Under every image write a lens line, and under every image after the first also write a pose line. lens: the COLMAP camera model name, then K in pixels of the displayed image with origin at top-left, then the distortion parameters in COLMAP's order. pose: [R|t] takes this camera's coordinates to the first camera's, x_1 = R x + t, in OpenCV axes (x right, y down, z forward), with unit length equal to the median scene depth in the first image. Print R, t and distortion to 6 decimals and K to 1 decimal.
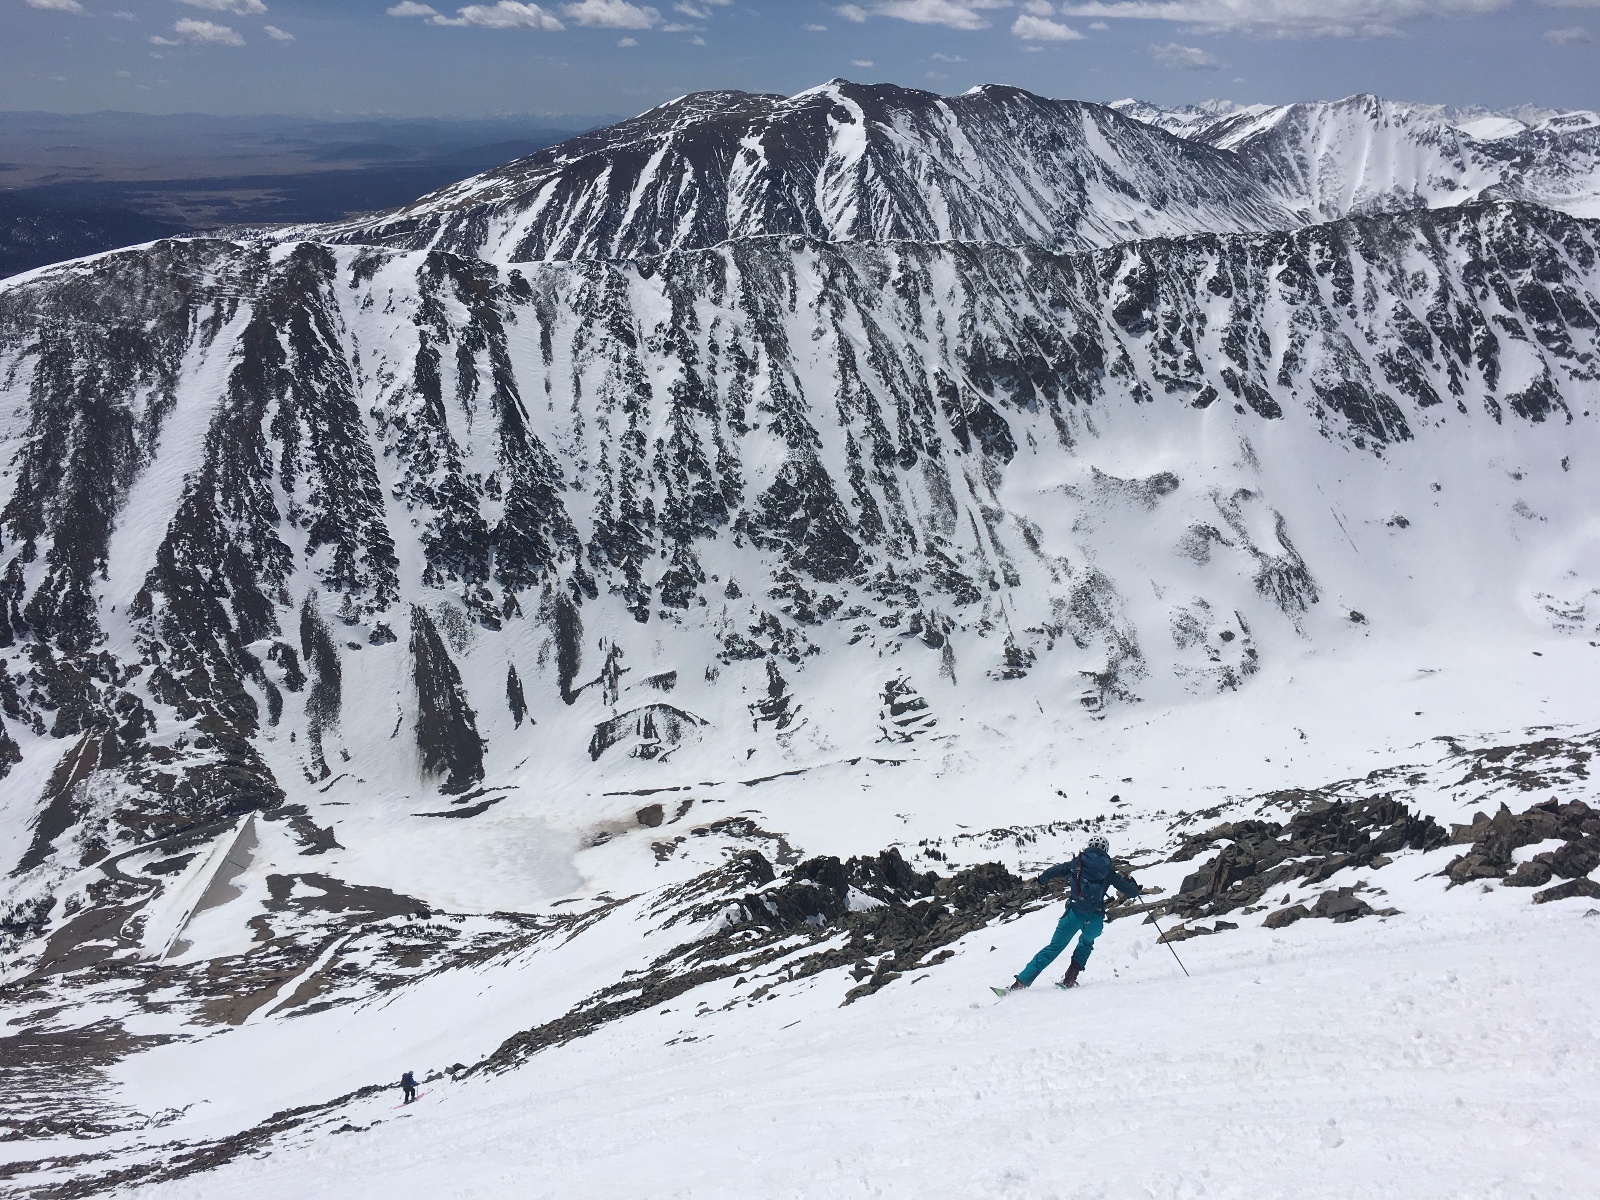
lens RADIAL K [[1327.1, 0, 791.0], [0, 1327.1, 607.8], [0, 0, 1]] dist [0.067975, -0.084486]
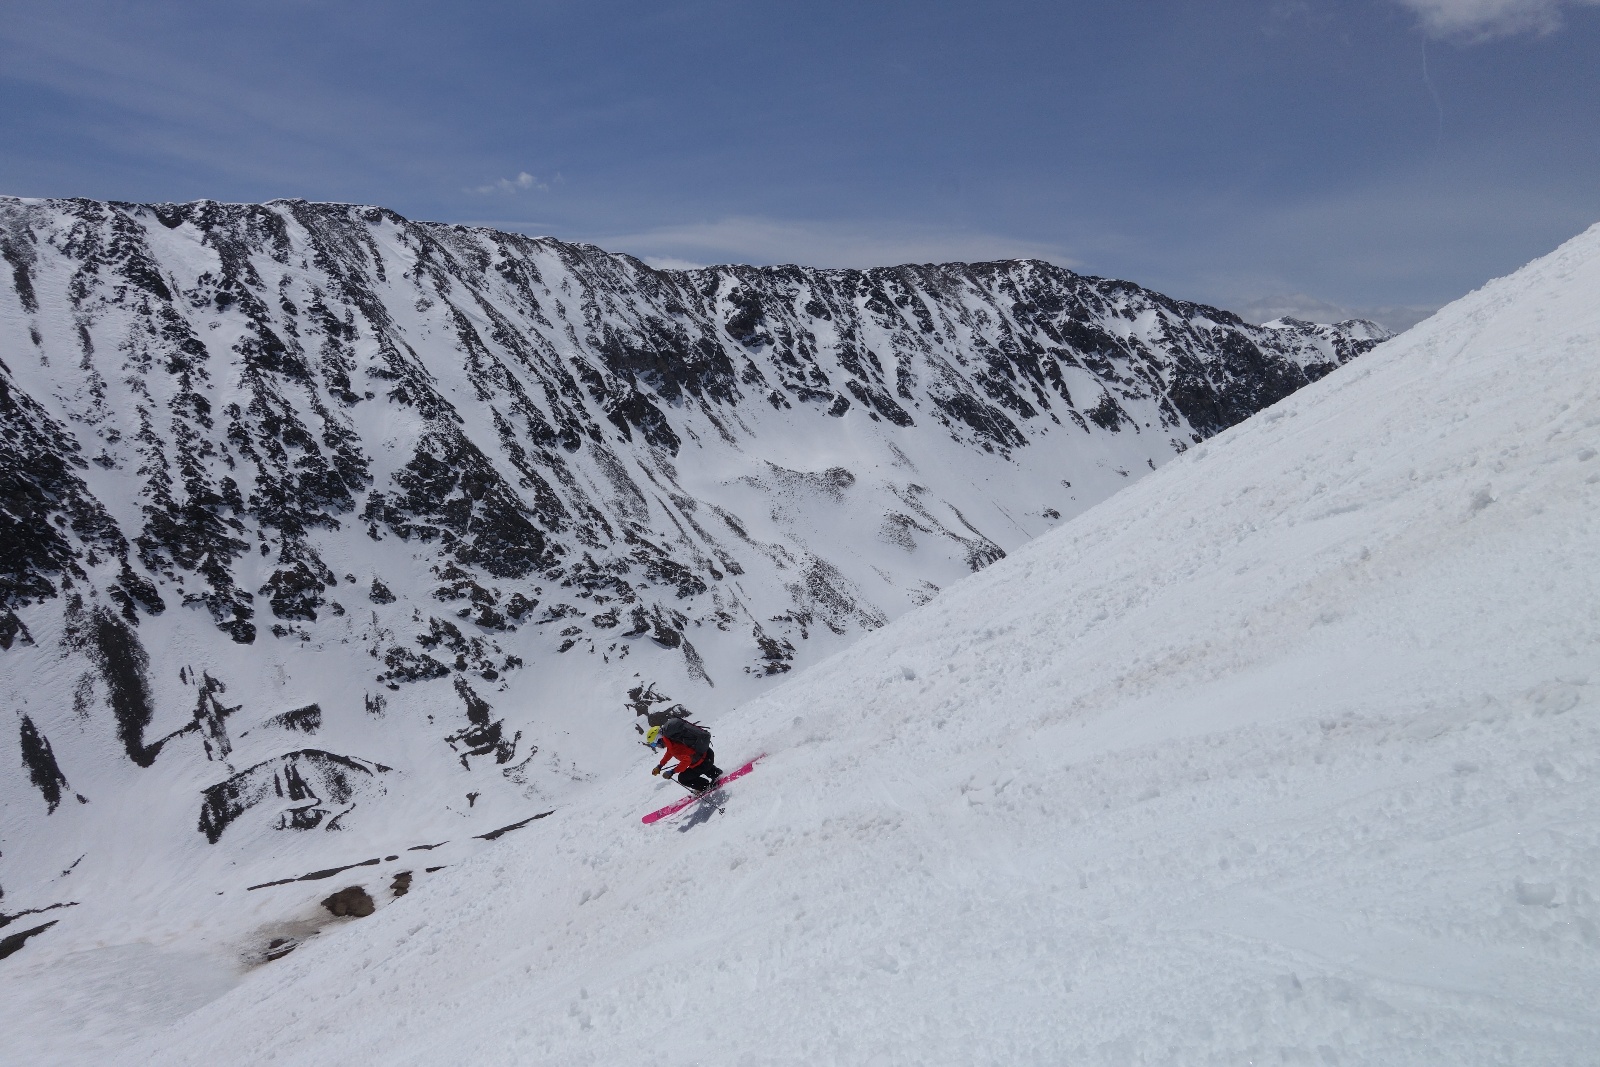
lens RADIAL K [[1261.1, 0, 800.0], [0, 1261.1, 533.5], [0, 0, 1]] dist [-0.004181, -0.001384]
pose [[0.873861, -0.029030, 0.485309, -0.156131], [0.142454, 0.969693, -0.198501, 0.107998], [-0.464838, 0.242596, 0.851512, 0.308052]]
